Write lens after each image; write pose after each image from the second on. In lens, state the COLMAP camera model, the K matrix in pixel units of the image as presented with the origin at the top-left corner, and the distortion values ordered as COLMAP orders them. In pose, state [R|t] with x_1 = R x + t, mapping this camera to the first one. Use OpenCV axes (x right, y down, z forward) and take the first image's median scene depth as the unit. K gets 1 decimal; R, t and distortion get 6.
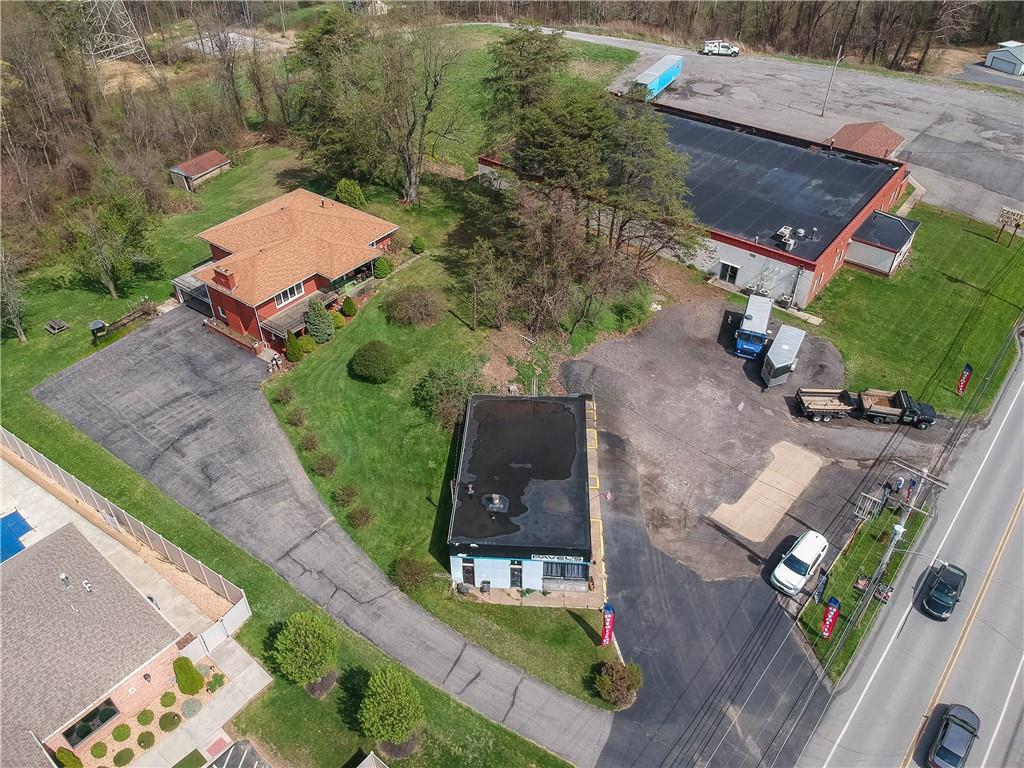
lens RADIAL K [[755.7, 0, 512.0], [0, 755.7, 384.0], [0, 0, 1]] dist [0.102674, -0.190554]
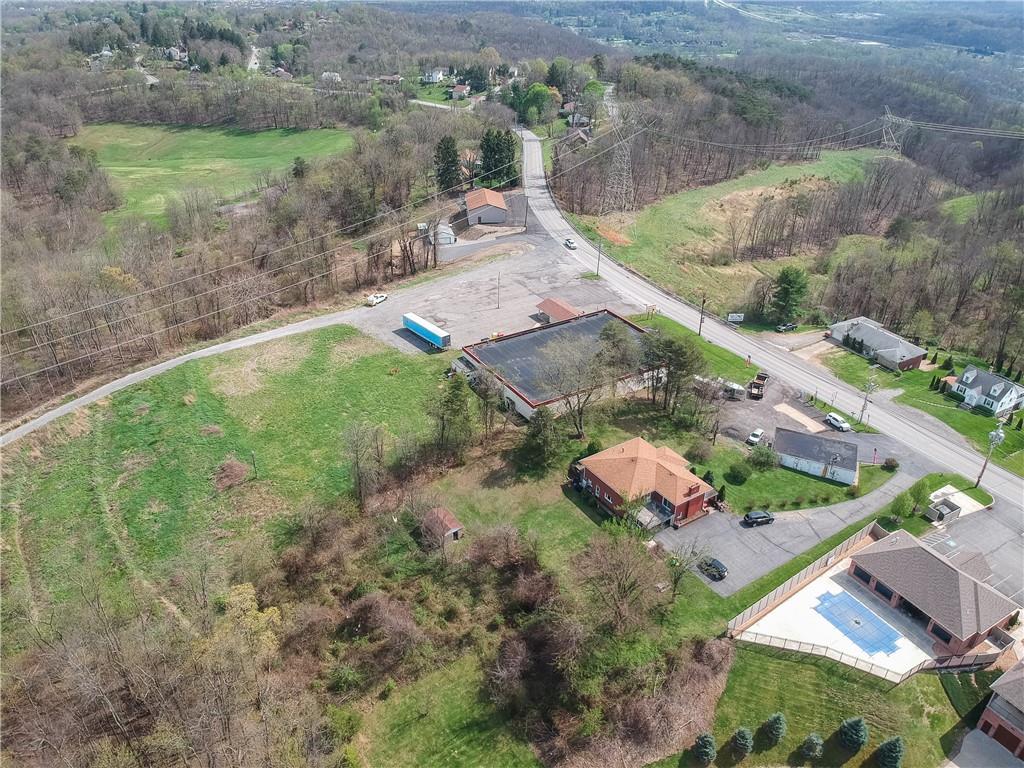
lens RADIAL K [[755.7, 0, 512.0], [0, 755.7, 384.0], [0, 0, 1]] dist [0.102674, -0.190554]
pose [[0.331732, -0.464843, 0.820899, -2.076738], [0.580840, 0.786319, 0.210539, -1.066572], [-0.743356, 0.406969, 0.530846, 0.242886]]
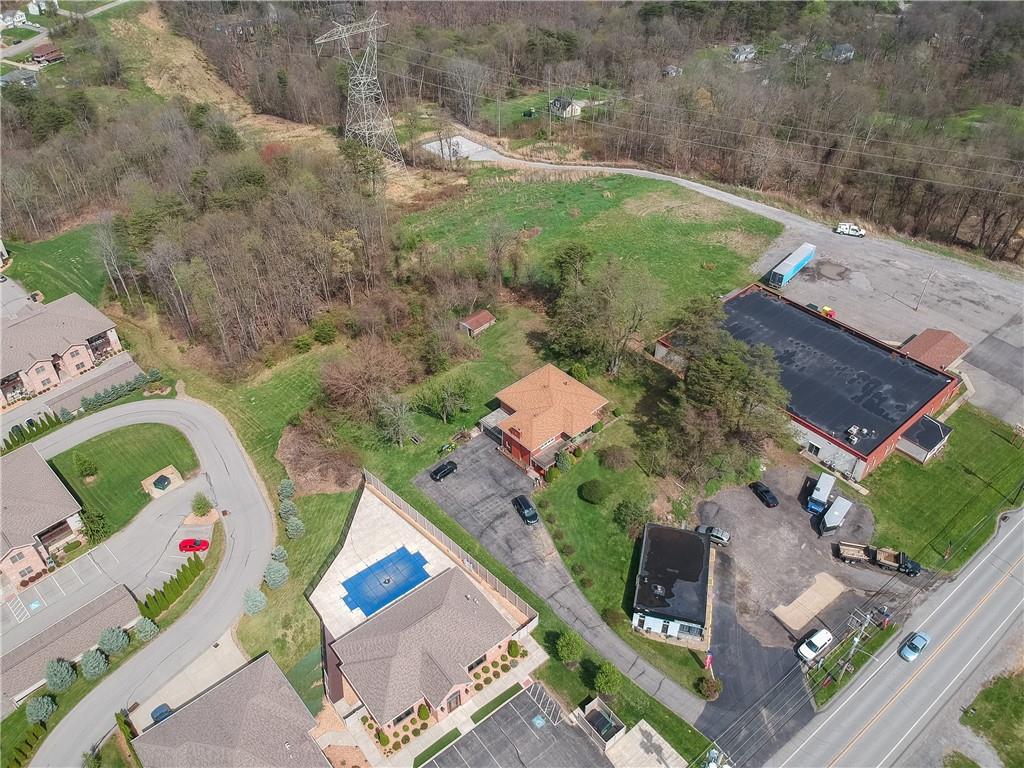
lens RADIAL K [[755.7, 0, 512.0], [0, 755.7, 384.0], [0, 0, 1]] dist [0.102674, -0.190554]
pose [[0.979674, 0.118493, -0.161857, -0.111855], [-0.118121, 0.992927, 0.011958, -0.290937], [0.162129, 0.007404, 0.986742, -0.850650]]
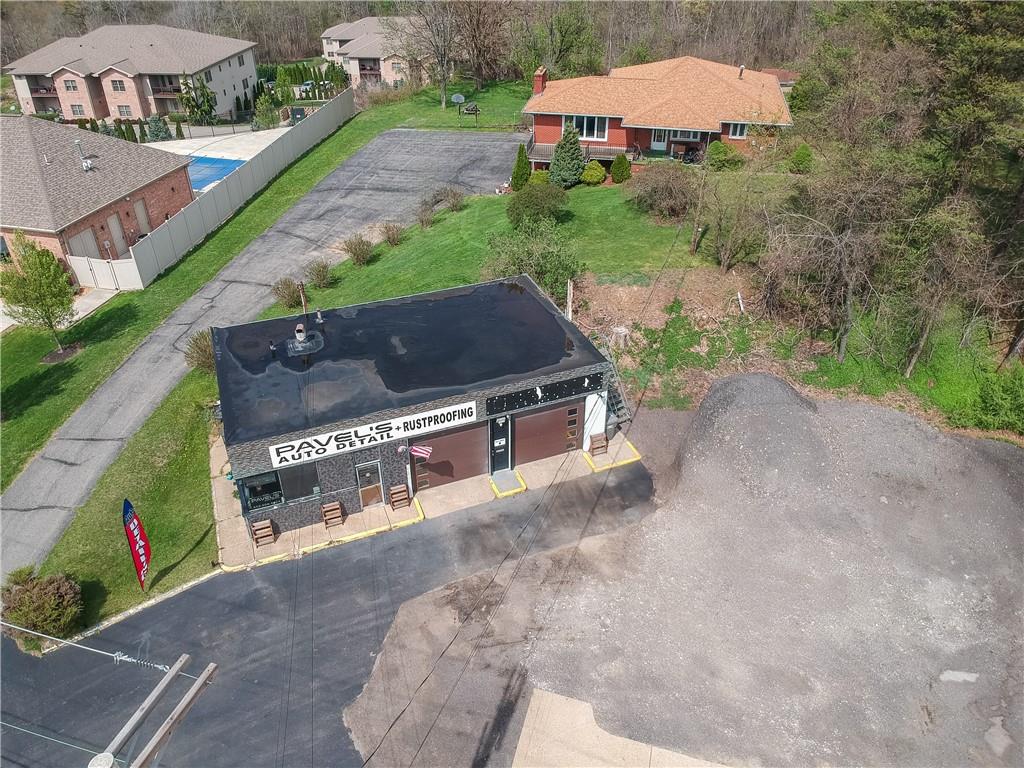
lens RADIAL K [[755.7, 0, 512.0], [0, 755.7, 384.0], [0, 0, 1]] dist [0.102674, -0.190554]
pose [[0.407264, 0.501923, -0.763026, 0.447409], [-0.567087, 0.793864, 0.219527, -0.043593], [0.715925, 0.343297, 0.607947, 0.606472]]
